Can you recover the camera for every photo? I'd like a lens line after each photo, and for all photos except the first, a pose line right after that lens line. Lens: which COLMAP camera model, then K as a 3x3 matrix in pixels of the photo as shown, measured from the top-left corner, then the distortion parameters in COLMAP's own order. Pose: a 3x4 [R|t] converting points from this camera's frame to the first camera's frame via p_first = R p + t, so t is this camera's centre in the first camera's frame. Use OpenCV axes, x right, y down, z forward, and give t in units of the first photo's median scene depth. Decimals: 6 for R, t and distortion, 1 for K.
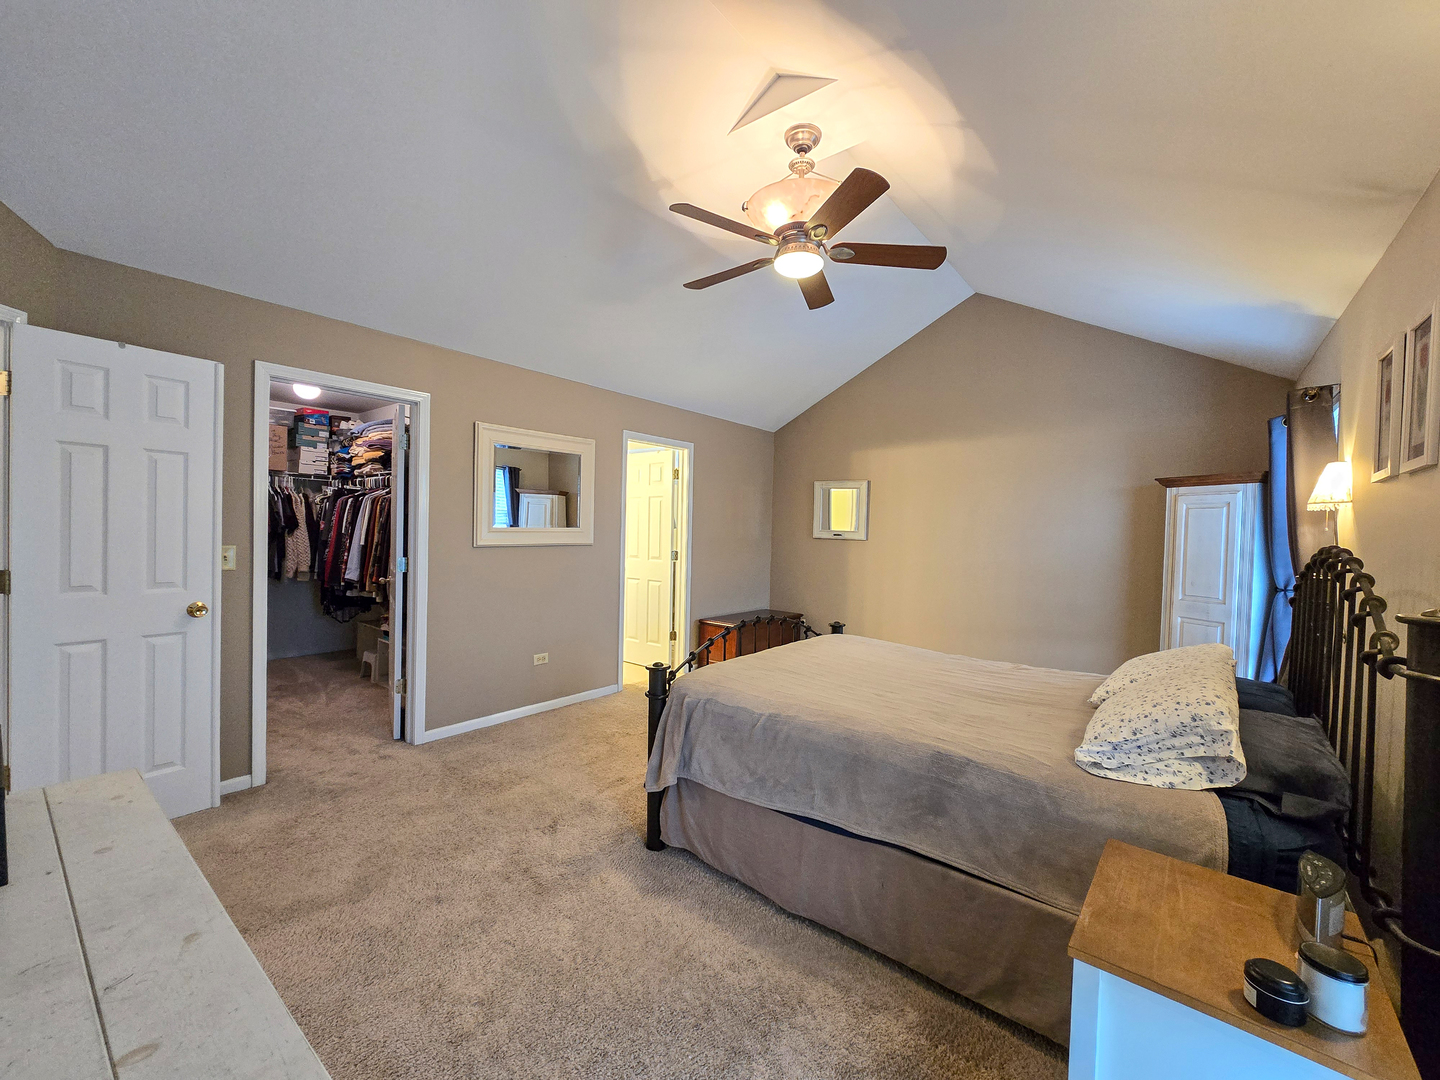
lens RADIAL K [[590.3, 0, 730.8], [0, 590.3, 540.2], [0, 0, 1]] dist [-0.000787, 0.000164]
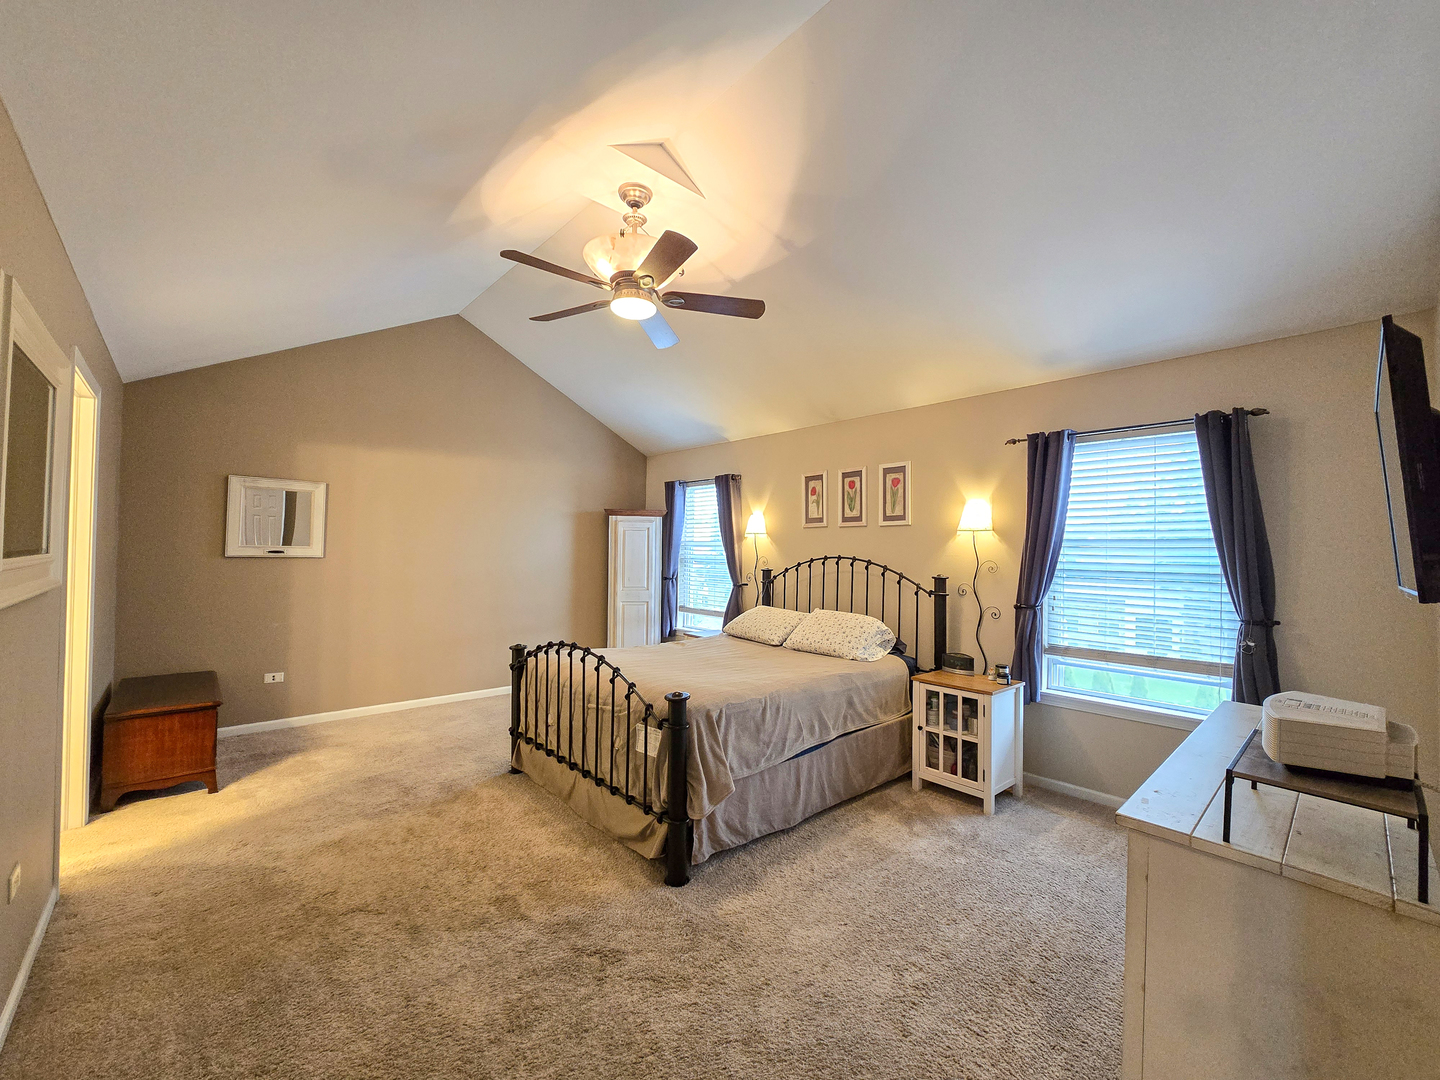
lens RADIAL K [[590.3, 0, 724.9], [0, 590.3, 541.7], [0, 0, 1]] dist [-0.000787, 0.000164]
pose [[0.159393, -0.008045, 0.987182, -0.597349], [0.009659, 0.999932, 0.006589, -0.027269], [-0.987168, 0.008485, 0.159460, 0.424446]]
